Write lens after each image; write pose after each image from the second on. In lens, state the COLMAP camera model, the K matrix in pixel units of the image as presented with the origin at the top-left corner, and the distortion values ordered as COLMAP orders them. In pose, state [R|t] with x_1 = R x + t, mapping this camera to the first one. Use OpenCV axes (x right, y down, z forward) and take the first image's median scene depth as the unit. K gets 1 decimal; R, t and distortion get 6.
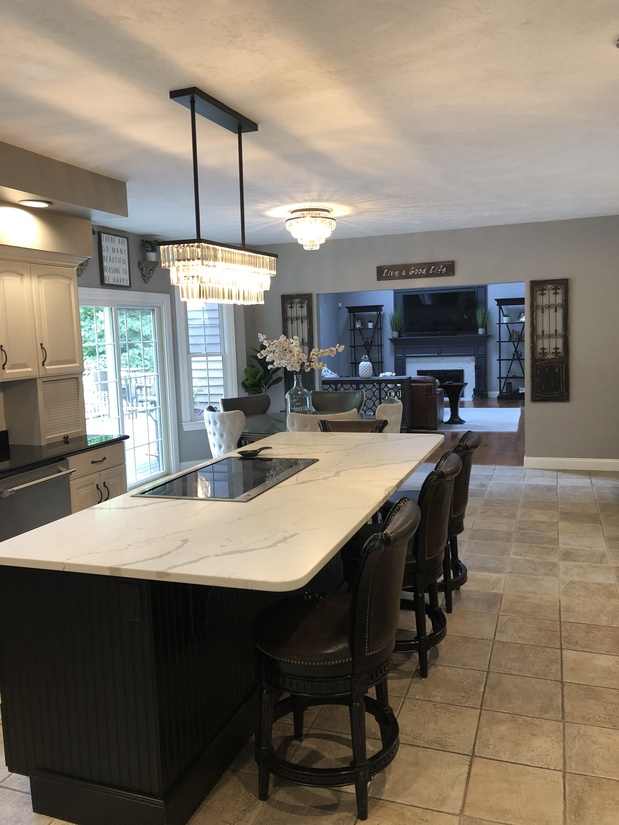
lens RADIAL K [[668.0, 0, 306.9], [0, 668.0, 412.9], [0, 0, 1]] dist [0.026578, -0.017289]
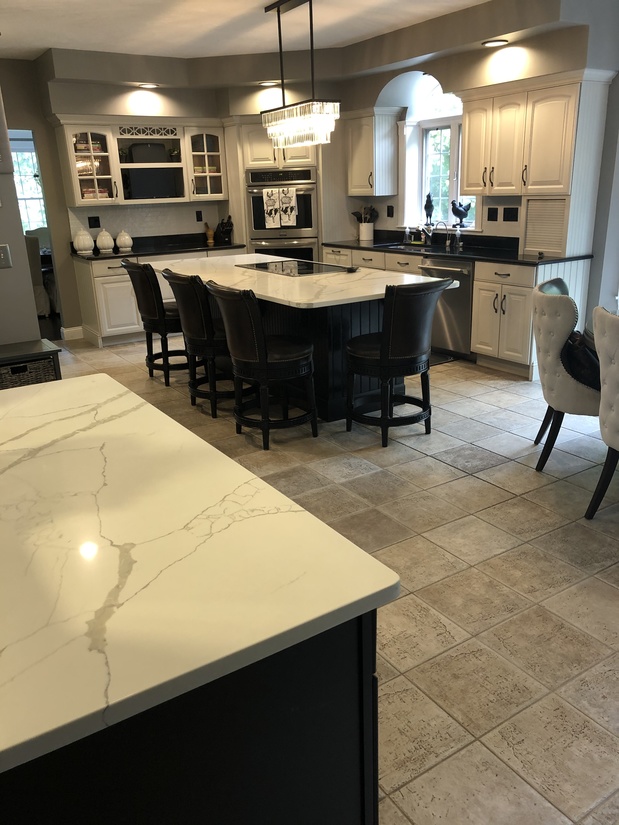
lens RADIAL K [[668.0, 0, 315.7], [0, 668.0, 409.5], [0, 0, 1]] dist [0.026578, -0.017289]
pose [[-0.599043, 0.303558, -0.740945, 0.809498], [-0.046865, 0.910474, 0.410901, -0.176768], [0.799344, 0.280872, -0.531187, 1.425603]]
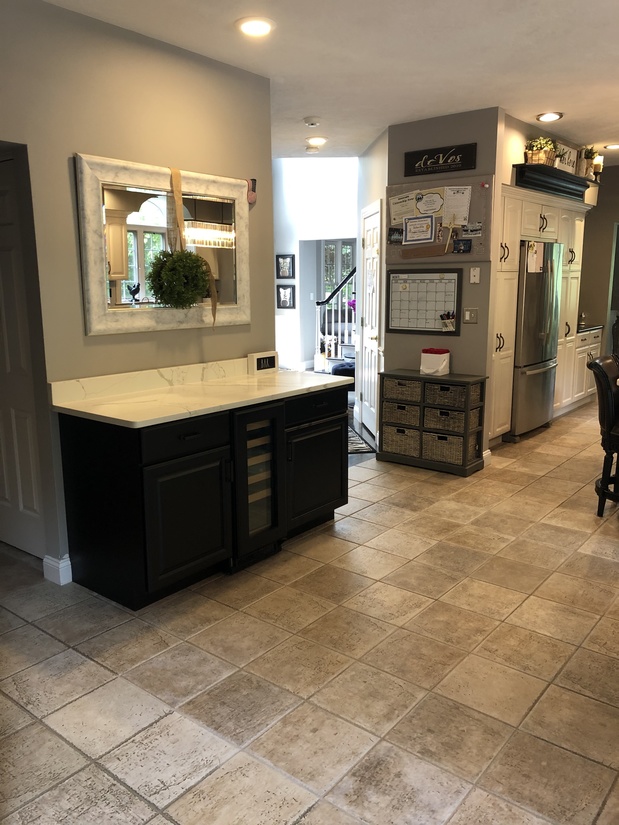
lens RADIAL K [[668.0, 0, 312.5], [0, 668.0, 408.3], [0, 0, 1]] dist [0.026578, -0.017289]
pose [[-0.947369, -0.023972, 0.319244, 0.290057], [0.074348, 0.953456, 0.292223, -0.205430], [-0.311390, 0.300579, -0.901492, 1.837319]]
